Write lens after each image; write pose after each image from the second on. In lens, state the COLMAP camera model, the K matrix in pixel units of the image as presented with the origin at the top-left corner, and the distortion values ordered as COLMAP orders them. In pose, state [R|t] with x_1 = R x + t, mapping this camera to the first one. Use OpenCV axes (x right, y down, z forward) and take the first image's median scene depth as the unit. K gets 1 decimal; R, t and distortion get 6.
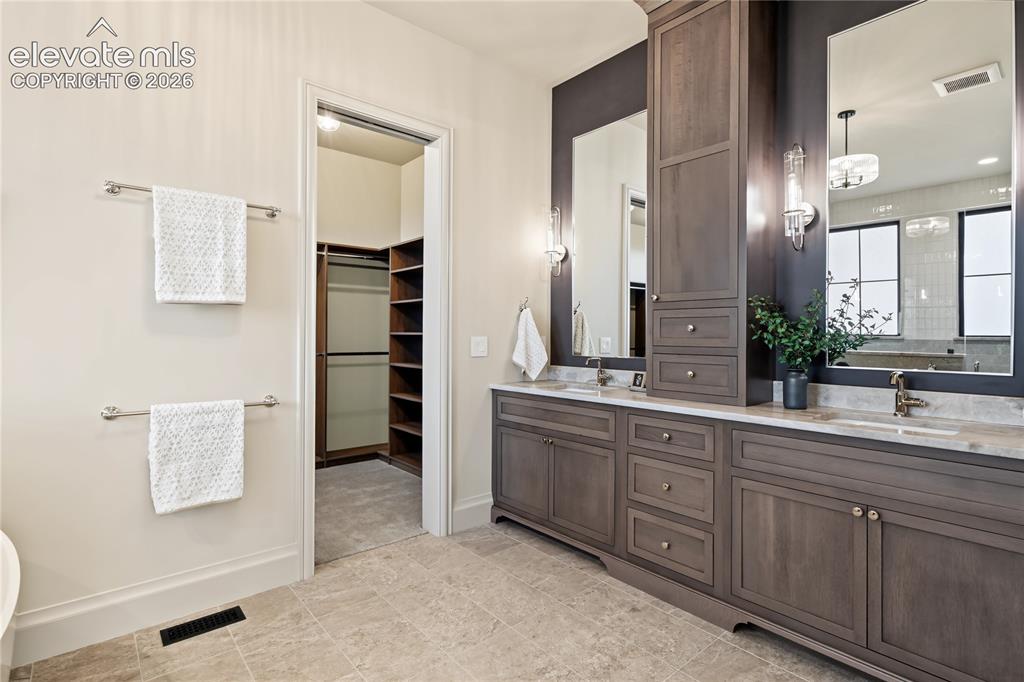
lens RADIAL K [[503.1, 0, 515.2], [0, 503.1, 337.7], [0, 0, 1]] dist [0.001344, 0.000319]
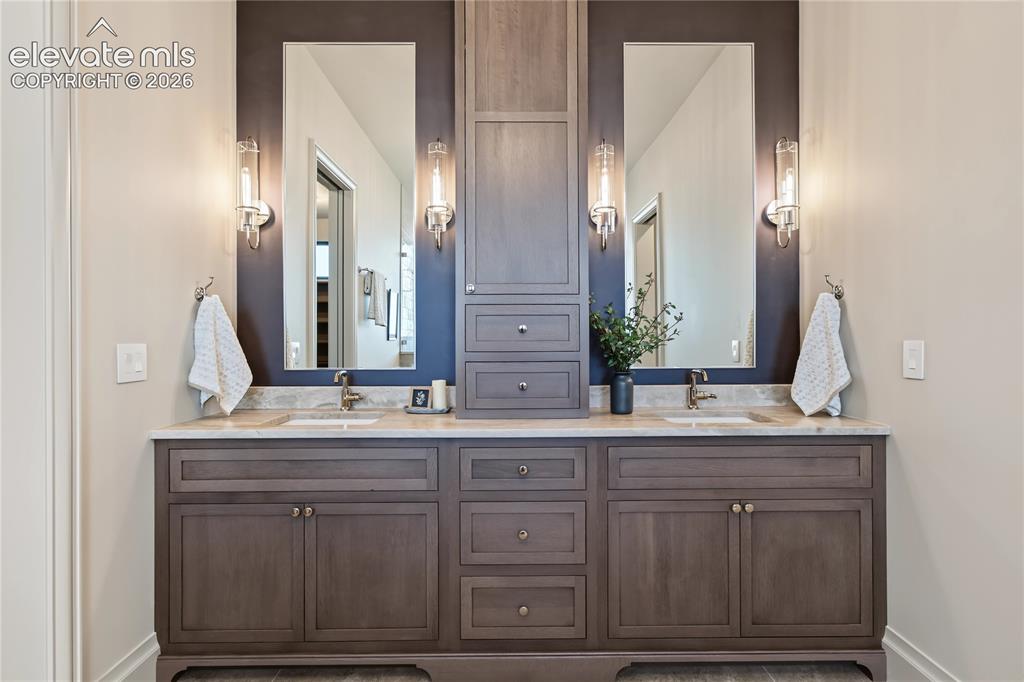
lens RADIAL K [[497.4, 0, 513.7], [0, 497.4, 340.8], [0, 0, 1]] dist [-0.000869, 0.000596]
pose [[0.653389, -0.010274, 0.756953, -0.262855], [0.012607, 0.999917, 0.002689, -0.001950], [-0.756917, 0.007786, 0.653464, 0.475502]]
